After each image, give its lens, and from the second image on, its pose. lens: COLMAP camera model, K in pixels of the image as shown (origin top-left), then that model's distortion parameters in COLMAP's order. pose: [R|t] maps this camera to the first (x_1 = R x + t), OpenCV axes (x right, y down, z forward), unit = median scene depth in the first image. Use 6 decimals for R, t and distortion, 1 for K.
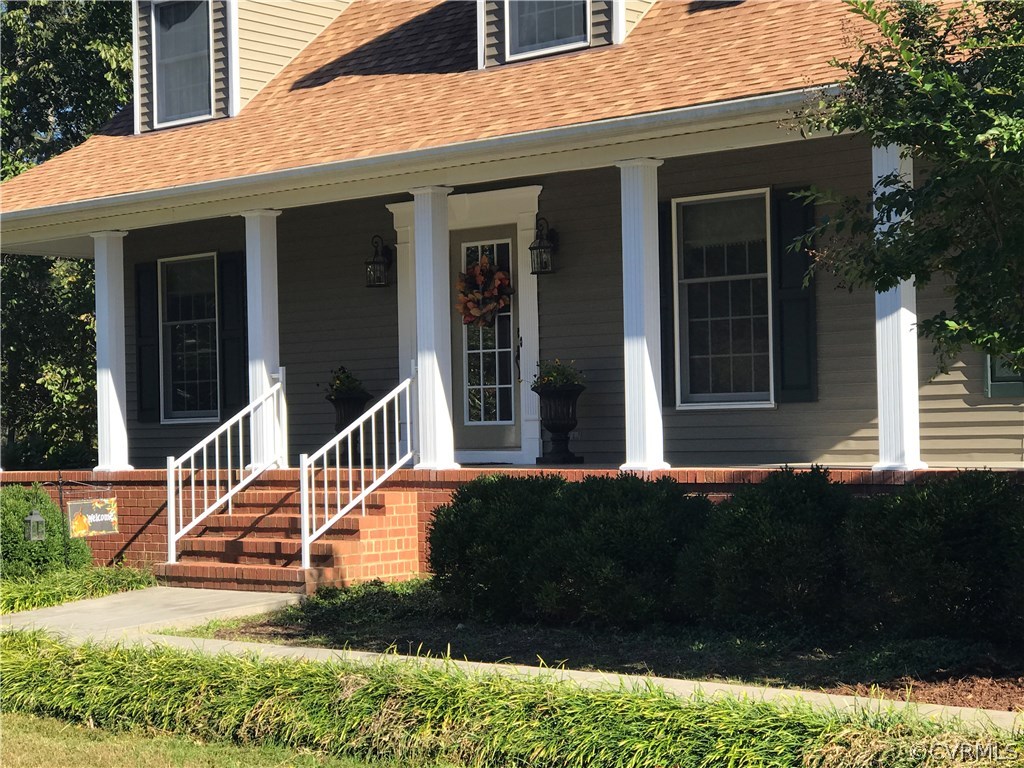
lens RADIAL K [[2061.4, 0, 512.4], [0, 2061.4, 381.8], [0, 0, 1]] dist [0.005111, 0.000000]
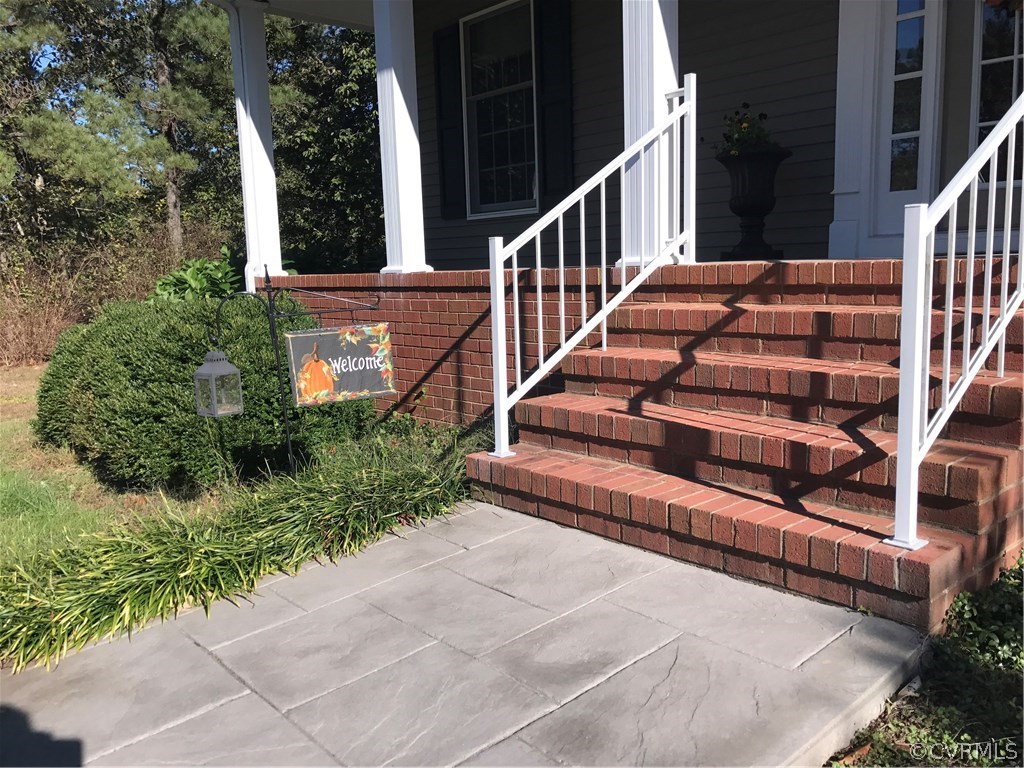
lens RADIAL K [[863.1, 0, 512.1], [0, 863.1, 384.9], [0, 0, 1]] dist [0.051556, -0.027665]
pose [[0.993948, 0.007494, -0.109591, -0.135738], [0.010640, 0.986411, 0.163951, 0.036209], [0.109331, -0.164125, 0.980362, 0.773670]]
